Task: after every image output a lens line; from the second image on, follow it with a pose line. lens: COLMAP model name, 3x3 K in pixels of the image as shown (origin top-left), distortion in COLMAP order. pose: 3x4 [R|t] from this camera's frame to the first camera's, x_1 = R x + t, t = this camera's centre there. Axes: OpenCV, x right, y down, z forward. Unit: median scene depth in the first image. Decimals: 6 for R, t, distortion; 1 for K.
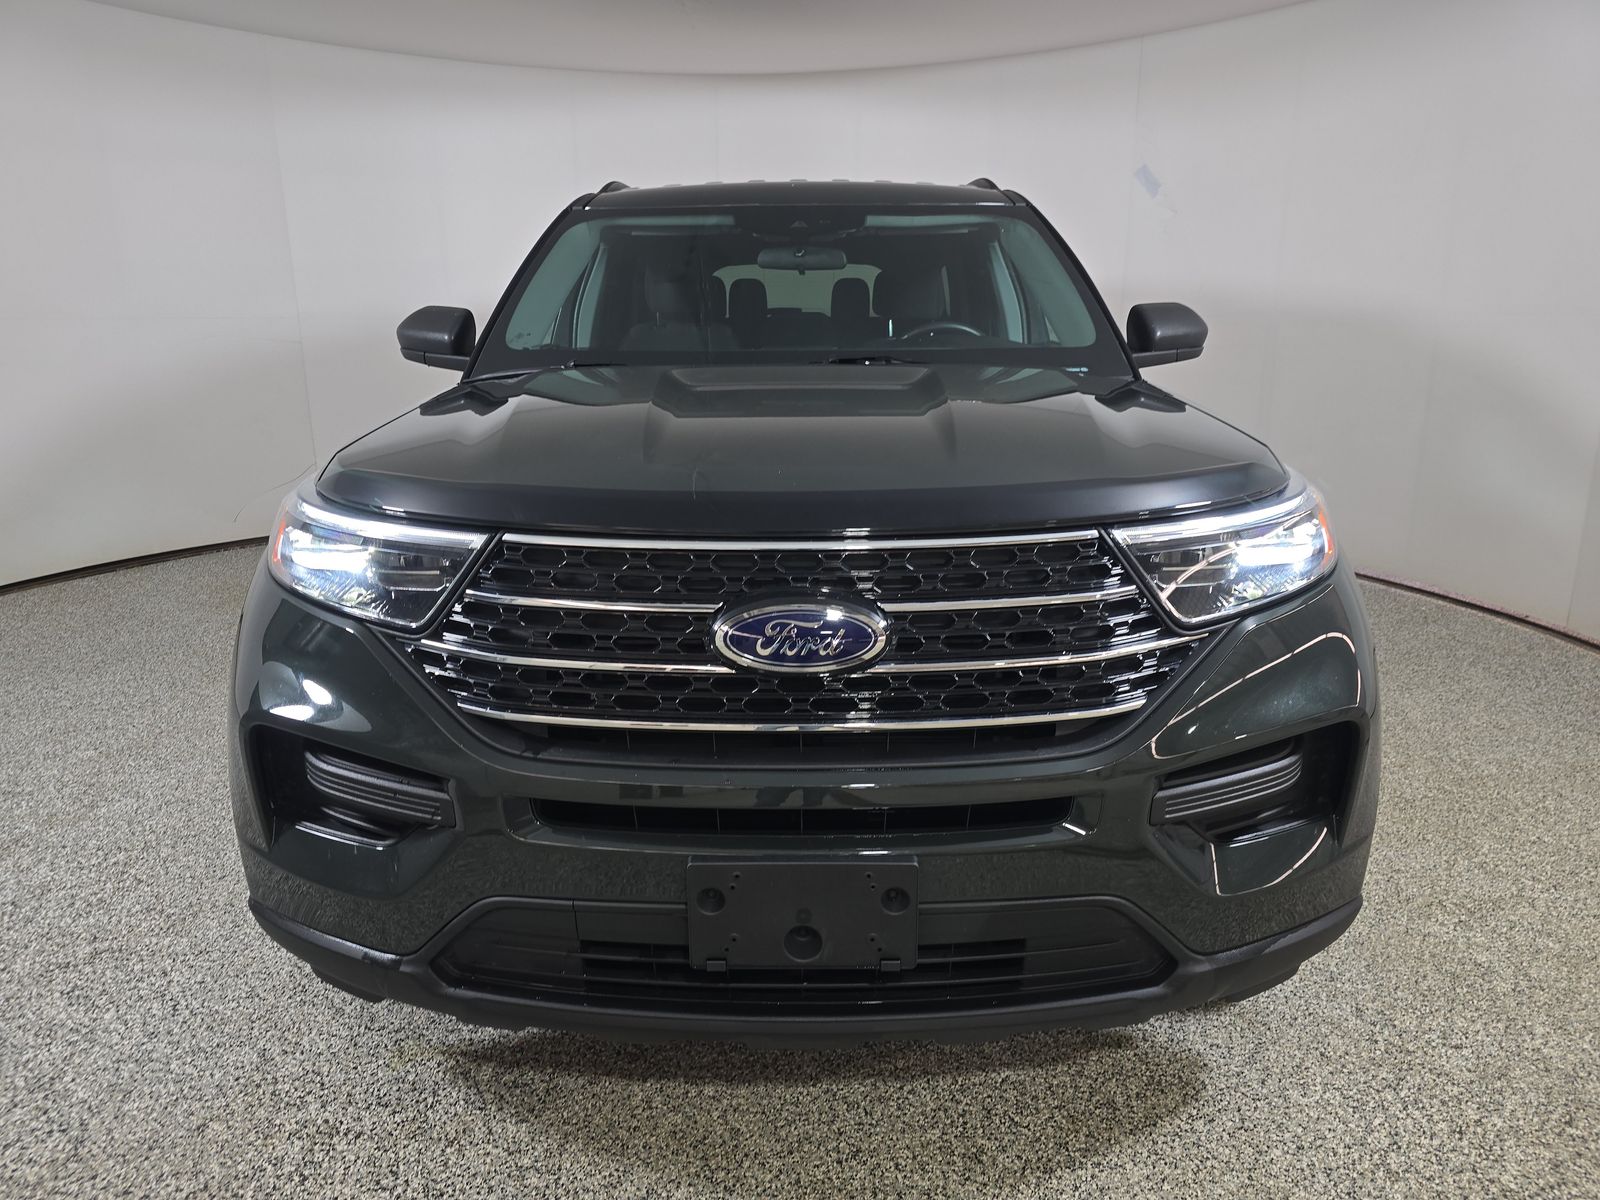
lens RADIAL K [[1068.4, 0, 800.0], [0, 1068.4, 600.0], [0, 0, 1]] dist [0.045164, -0.001062]
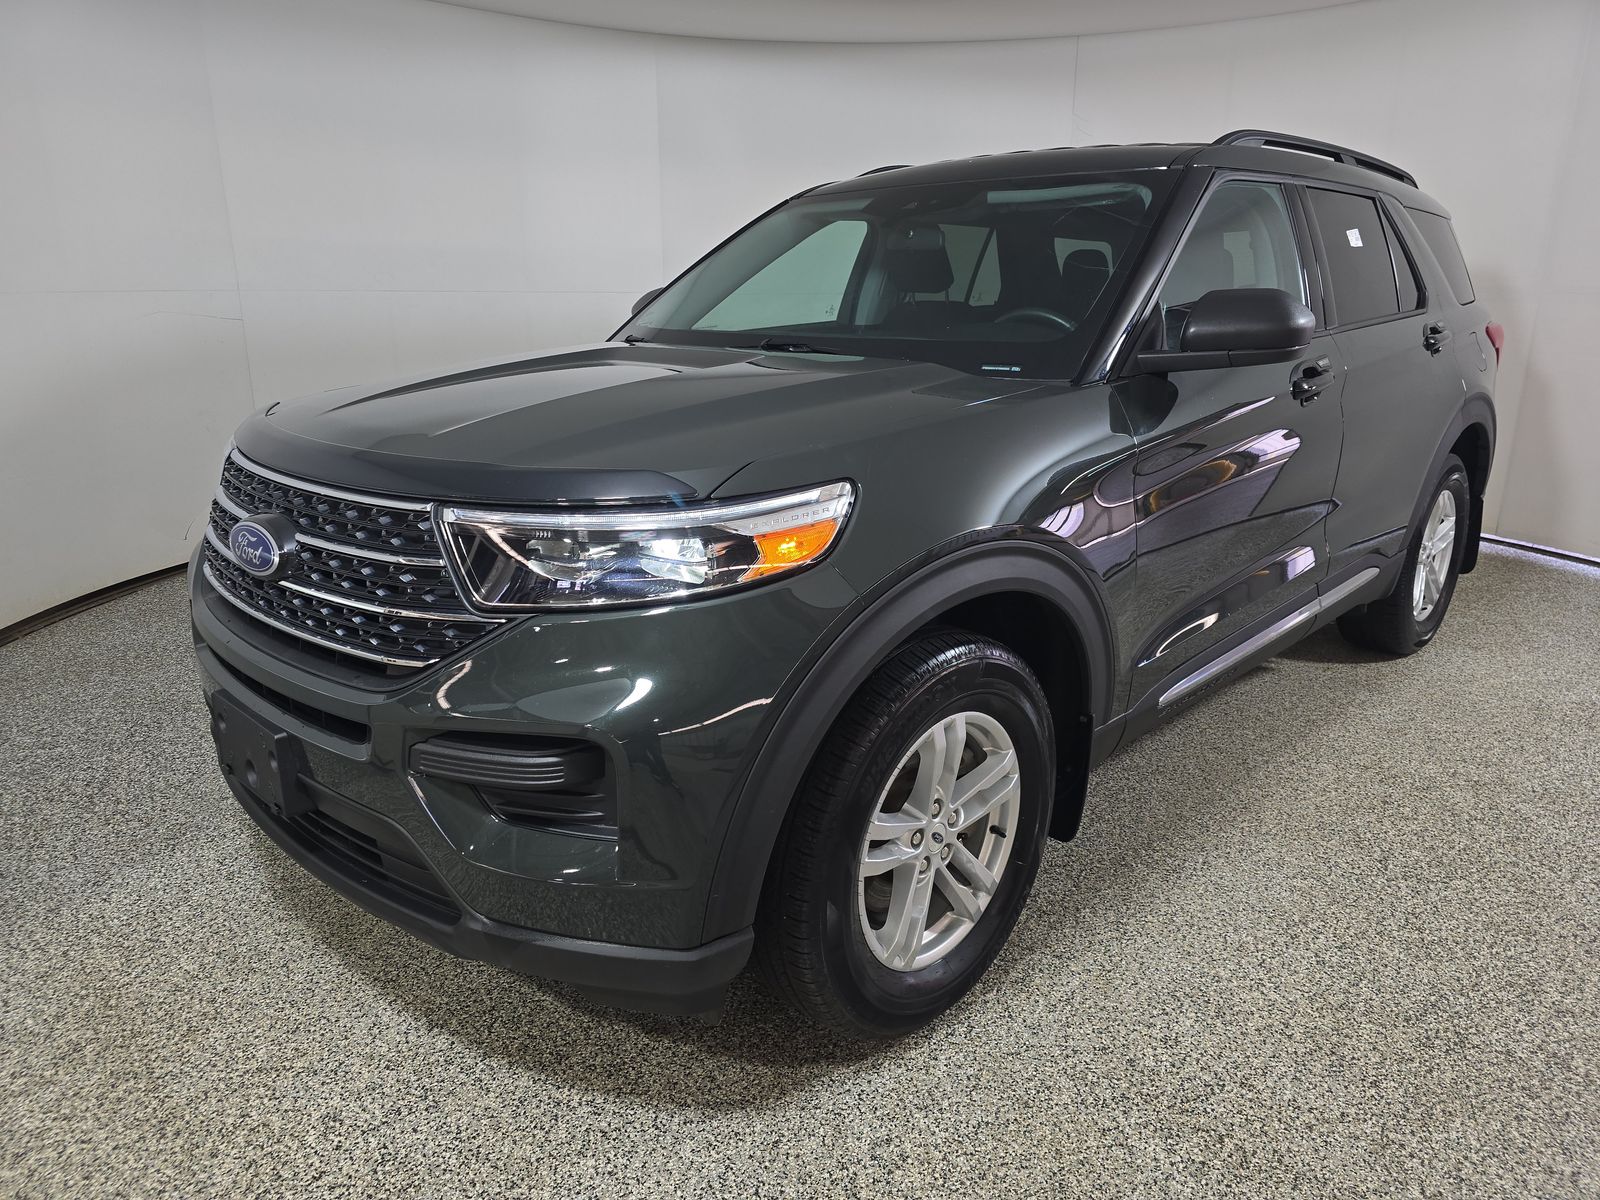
lens RADIAL K [[1068.4, 0, 800.0], [0, 1068.4, 600.0], [0, 0, 1]] dist [0.045164, -0.001062]
pose [[0.715972, 0.203971, -0.667668, 1.022645], [-0.184983, 0.977611, 0.100293, -0.115943], [0.673176, 0.051700, 0.737673, 0.339505]]
